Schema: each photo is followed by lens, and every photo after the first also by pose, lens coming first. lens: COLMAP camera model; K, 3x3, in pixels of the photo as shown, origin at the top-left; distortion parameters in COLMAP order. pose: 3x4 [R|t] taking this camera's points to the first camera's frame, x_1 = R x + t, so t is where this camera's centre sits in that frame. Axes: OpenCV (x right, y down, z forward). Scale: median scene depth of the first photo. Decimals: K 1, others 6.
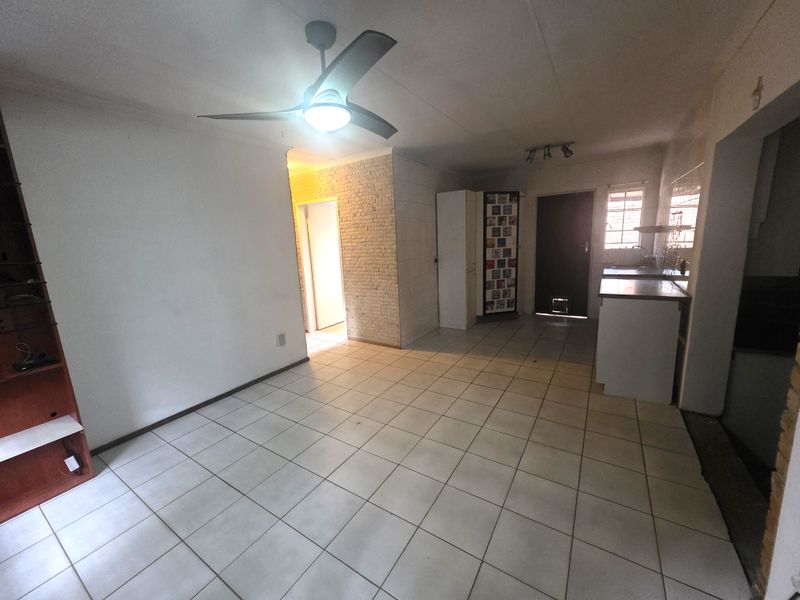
lens RADIAL K [[316.1, 0, 401.2], [0, 316.1, 296.6], [0, 0, 1]] dist [-0.003089, -0.000049]
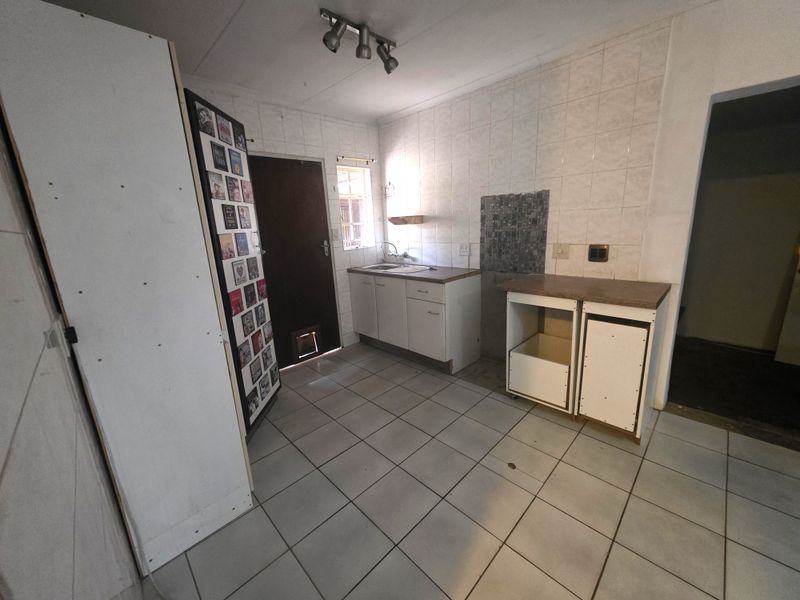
lens RADIAL K [[316.1, 0, 399.0], [0, 316.1, 299.3], [0, 0, 1]] dist [-0.003089, -0.000049]
pose [[0.234091, -0.193364, 0.952792, -0.031944], [0.225238, 0.964145, 0.140329, -0.113294], [-0.945764, 0.181755, 0.269251, 0.707092]]
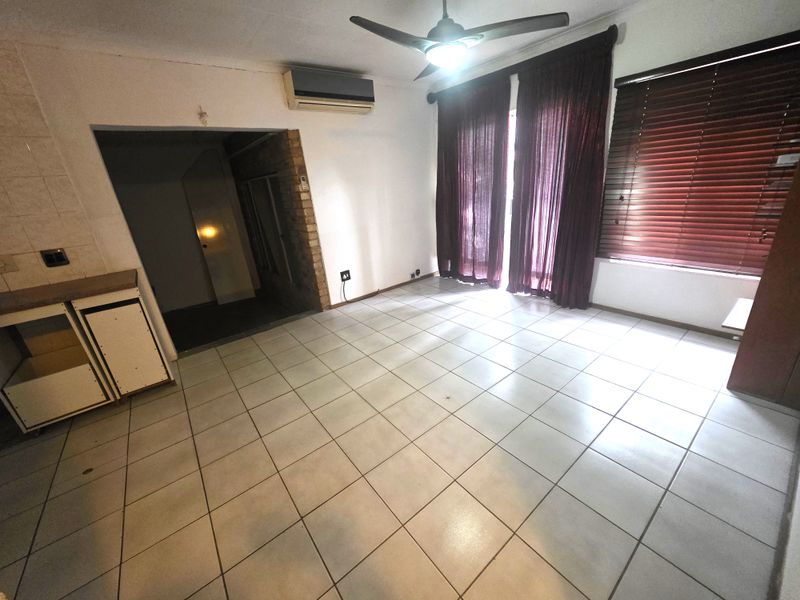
lens RADIAL K [[316.1, 0, 401.4], [0, 316.1, 299.9], [0, 0, 1]] dist [-0.003089, -0.000049]
pose [[-0.936209, -0.005658, 0.351397, -0.157486], [0.180315, 0.850502, 0.494099, -0.133053], [-0.301660, 0.525942, -0.795227, 0.791068]]
